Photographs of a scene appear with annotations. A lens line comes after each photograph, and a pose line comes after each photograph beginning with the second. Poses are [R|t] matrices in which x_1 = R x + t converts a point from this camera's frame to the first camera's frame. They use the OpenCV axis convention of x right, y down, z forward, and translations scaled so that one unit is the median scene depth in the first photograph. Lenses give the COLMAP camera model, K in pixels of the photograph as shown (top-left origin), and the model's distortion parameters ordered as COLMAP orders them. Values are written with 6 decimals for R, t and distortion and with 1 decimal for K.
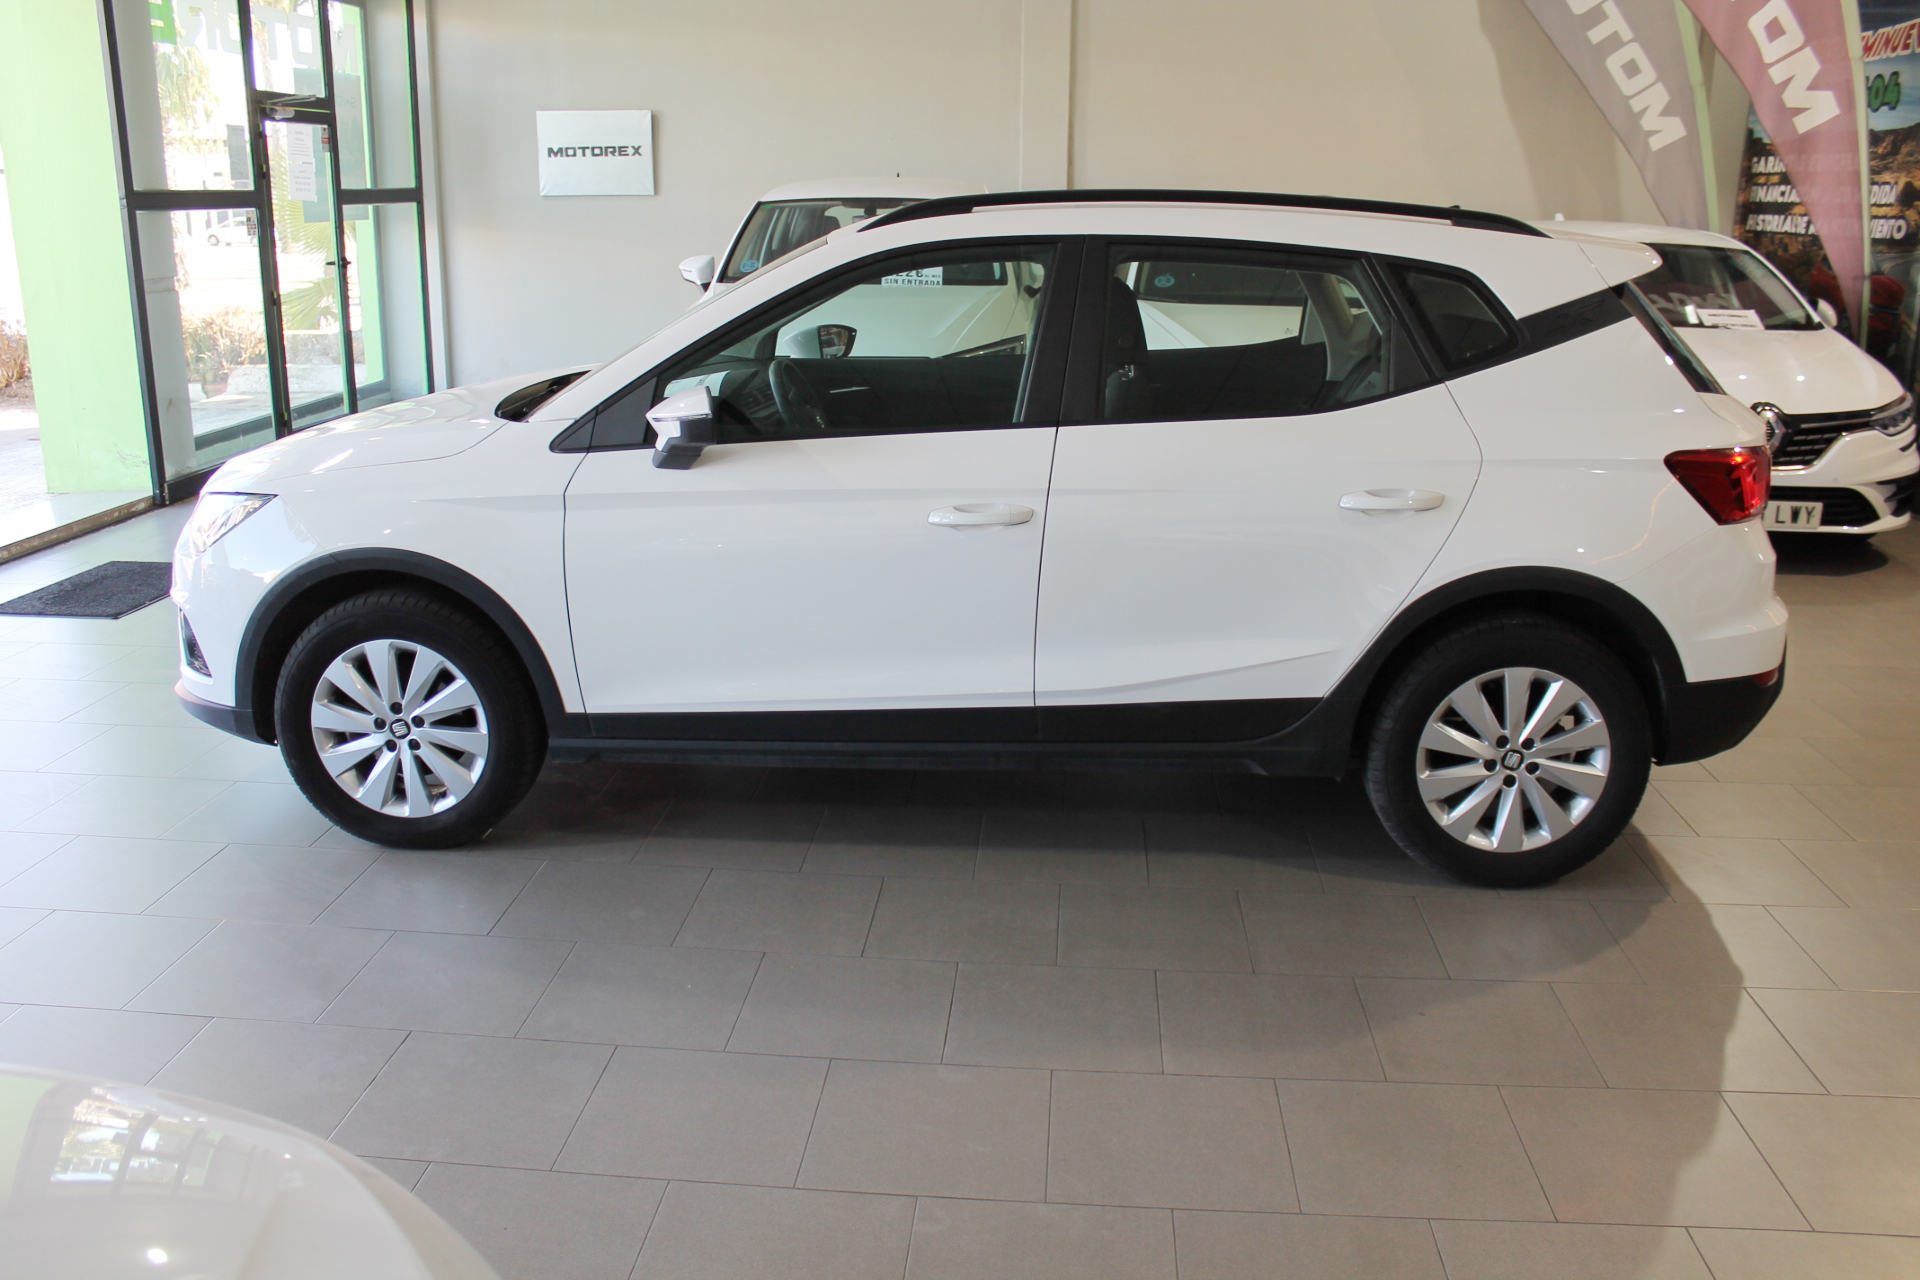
lens RADIAL K [[1605.3, 0, 951.7], [0, 1605.3, 658.4], [0, 0, 1]] dist [-0.161546, 0.142585]
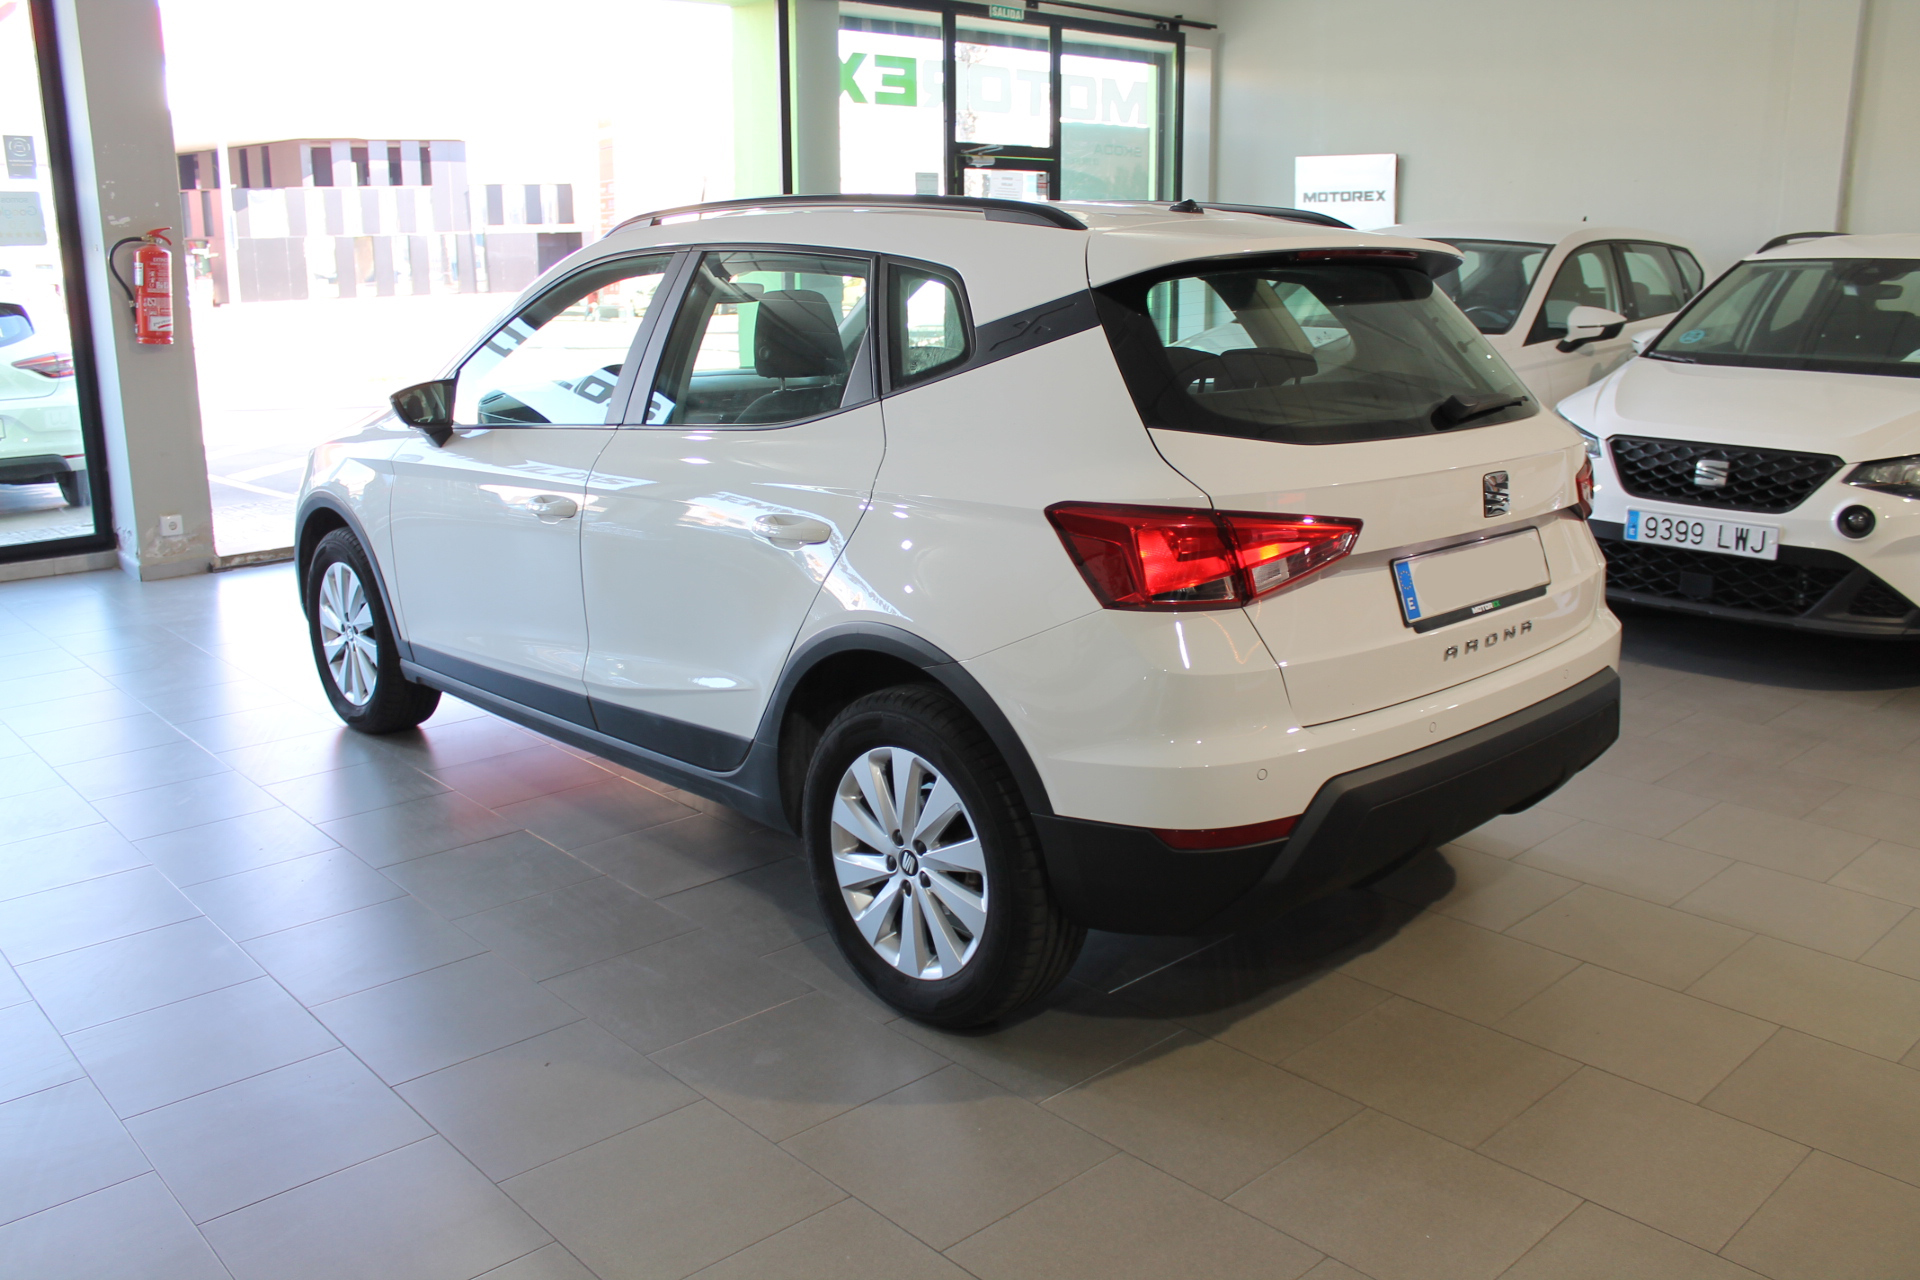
lens RADIAL K [[1605.3, 0, 970.1], [0, 1605.3, 647.5], [0, 0, 1]] dist [-0.161546, 0.142585]
pose [[0.732635, 0.154622, -0.662826, 0.389471], [-0.184444, 0.982517, 0.025328, -0.030884], [0.655154, 0.103698, 0.748345, 0.165797]]
